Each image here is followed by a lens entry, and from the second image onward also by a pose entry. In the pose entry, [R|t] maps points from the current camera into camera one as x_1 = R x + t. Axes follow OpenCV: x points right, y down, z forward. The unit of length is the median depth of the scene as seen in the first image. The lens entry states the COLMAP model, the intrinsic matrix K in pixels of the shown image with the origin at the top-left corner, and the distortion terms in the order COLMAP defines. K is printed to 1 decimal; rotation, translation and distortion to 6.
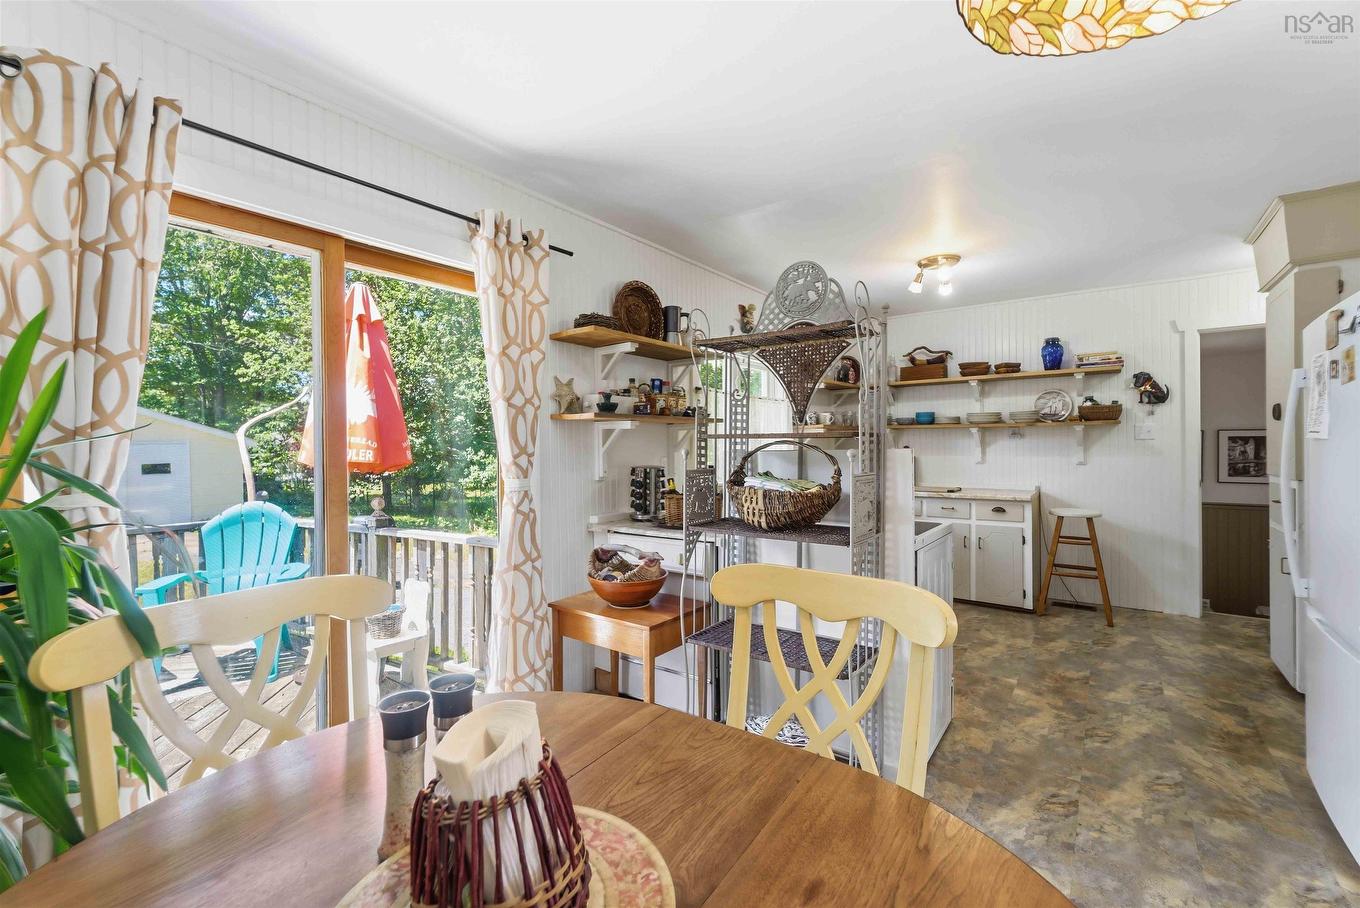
lens RADIAL K [[565.5, 0, 681.2], [0, 565.5, 447.8], [0, 0, 1]] dist [0.001759, -0.000014]
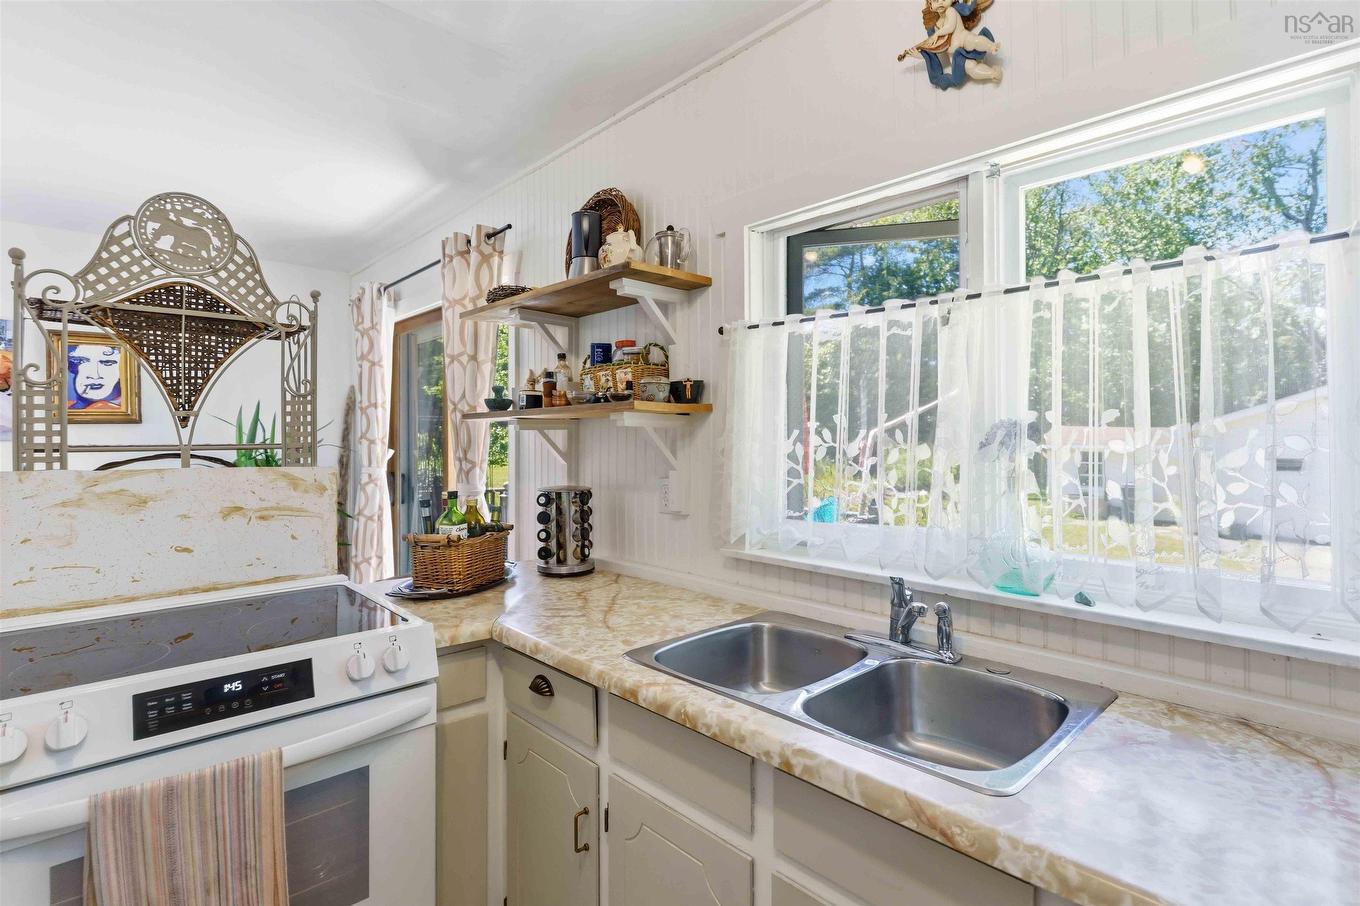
lens RADIAL K [[668.4, 0, 683.0], [0, 668.4, 431.8], [0, 0, 1]] dist [-0.001854, -0.000022]
pose [[-0.179854, -0.001788, -0.983692, 0.473458], [-0.001782, 0.999997, -0.001492, -0.021029], [0.983692, 0.001485, -0.179857, 0.914524]]
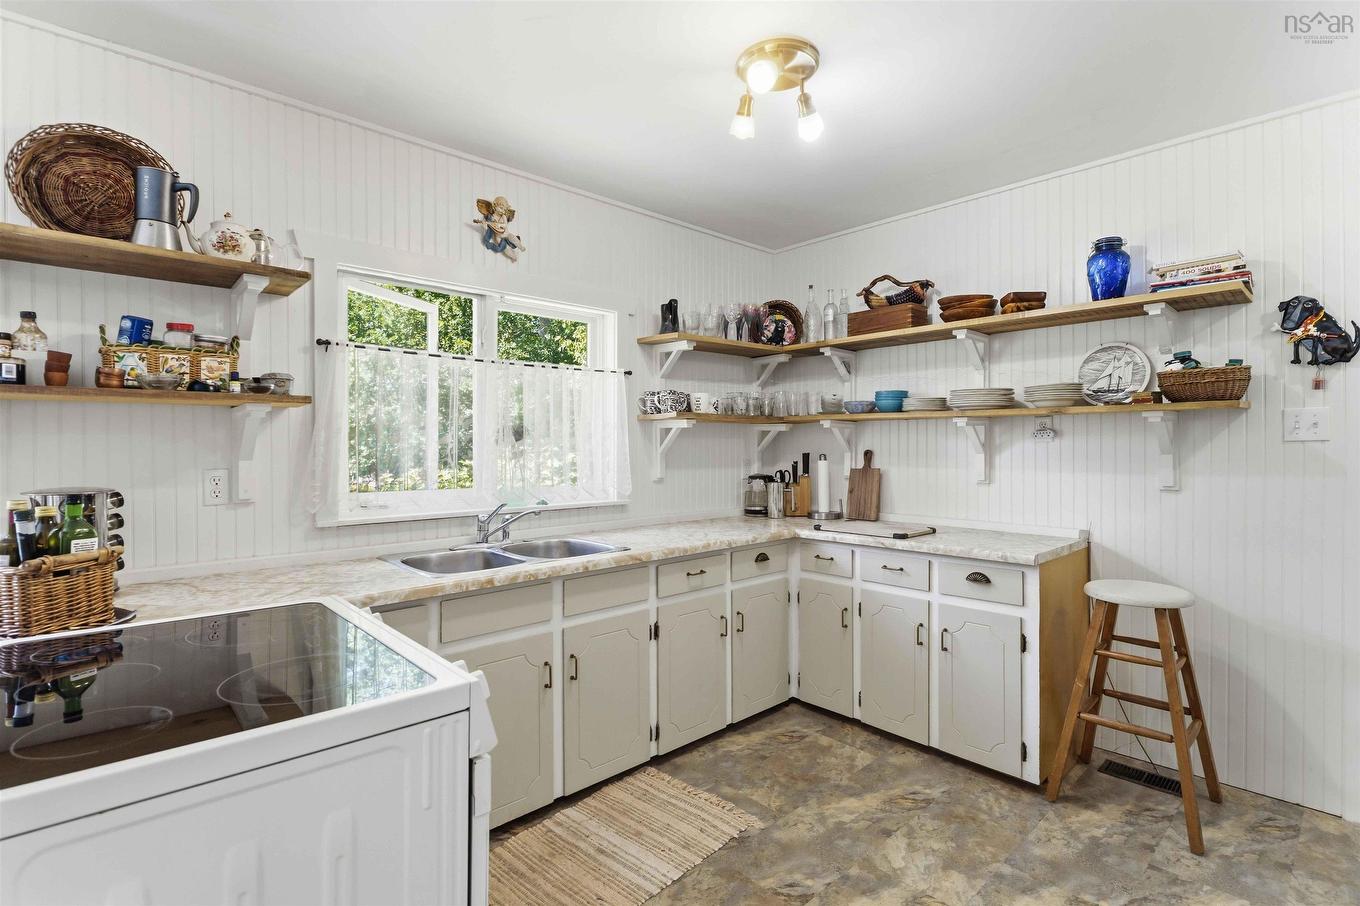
lens RADIAL K [[655.4, 0, 685.8], [0, 655.4, 446.5], [0, 0, 1]] dist [-0.002801, -0.001172]
pose [[0.984996, 0.006756, -0.172447, 0.411279], [-0.006948, 0.999976, -0.000510, -0.006438], [0.172439, 0.001701, 0.985019, 0.384194]]
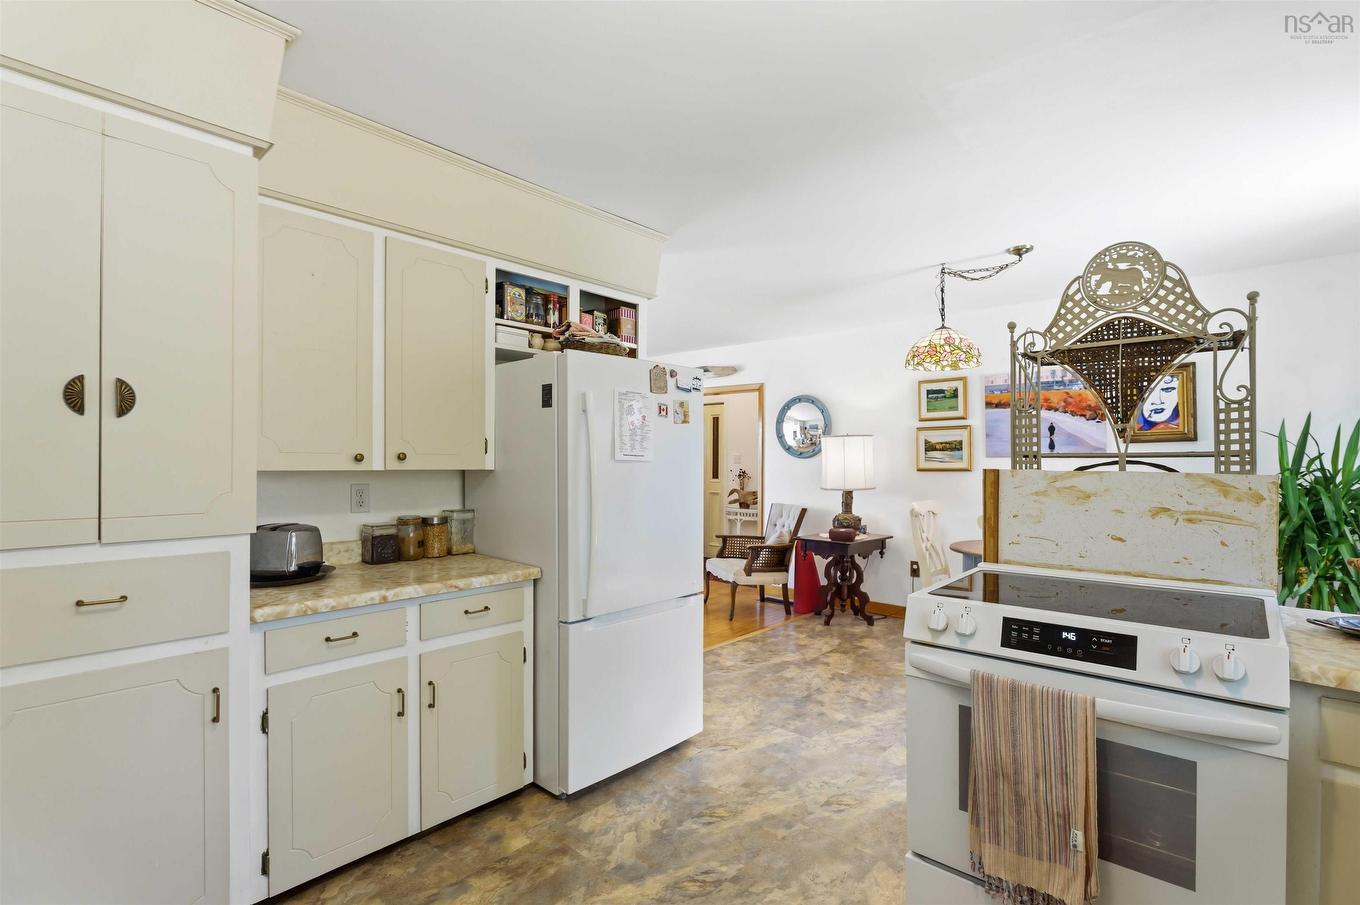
lens RADIAL K [[633.6, 0, 683.0], [0, 633.6, 461.7], [0, 0, 1]] dist [-0.003374, -0.000500]
pose [[-0.996399, 0.003663, 0.084705, 0.404966], [0.004027, 0.999983, 0.004125, -0.008784], [-0.084688, 0.004451, -0.996398, 1.037263]]
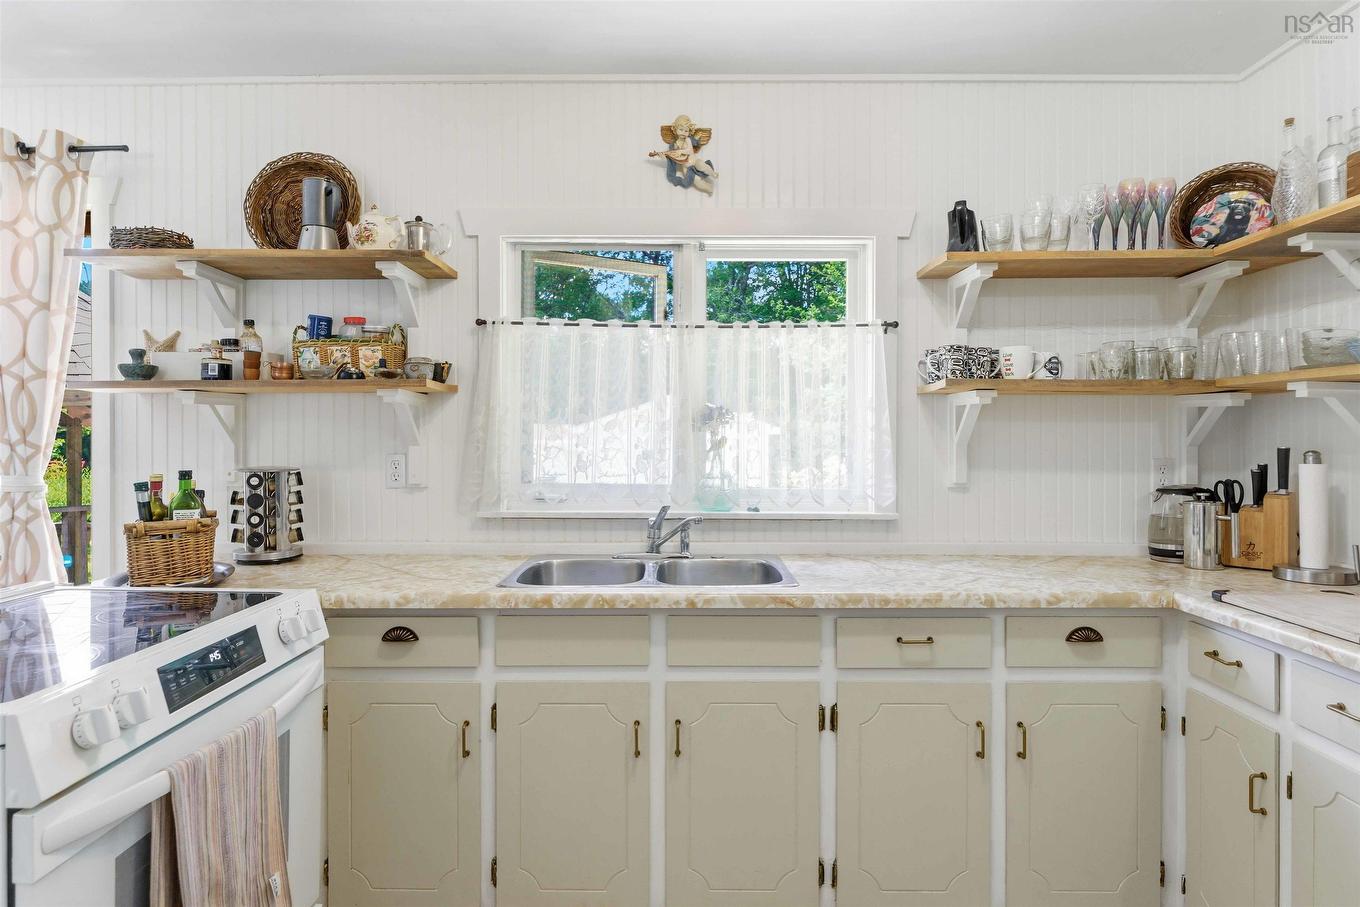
lens RADIAL K [[762.0, 0, 683.6], [0, 762.0, 437.5], [0, 0, 1]] dist [-0.005098, -0.000776]
pose [[0.593307, 0.009675, -0.804918, 0.594544], [-0.009961, 0.999939, 0.004677, -0.004993], [0.804914, 0.005243, 0.593368, 0.636712]]
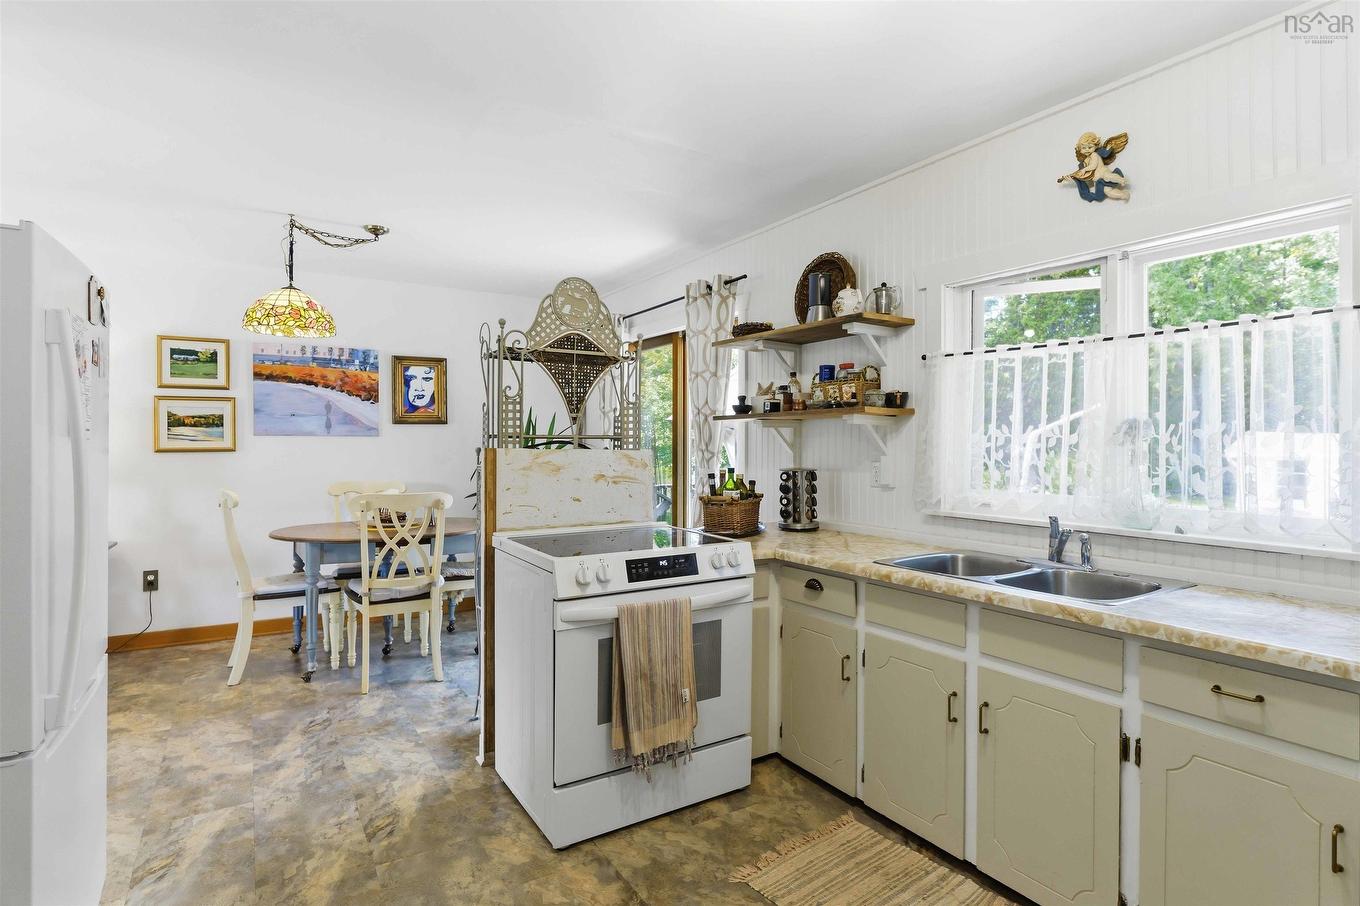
lens RADIAL K [[695.2, 0, 686.8], [0, 695.2, 443.6], [0, 0, 1]] dist [0.000821, -0.000368]
pose [[-0.352174, 0.005027, -0.935921, 0.737707], [-0.007084, 0.999943, 0.008036, -0.010274], [0.935908, 0.009460, -0.352118, 0.882013]]
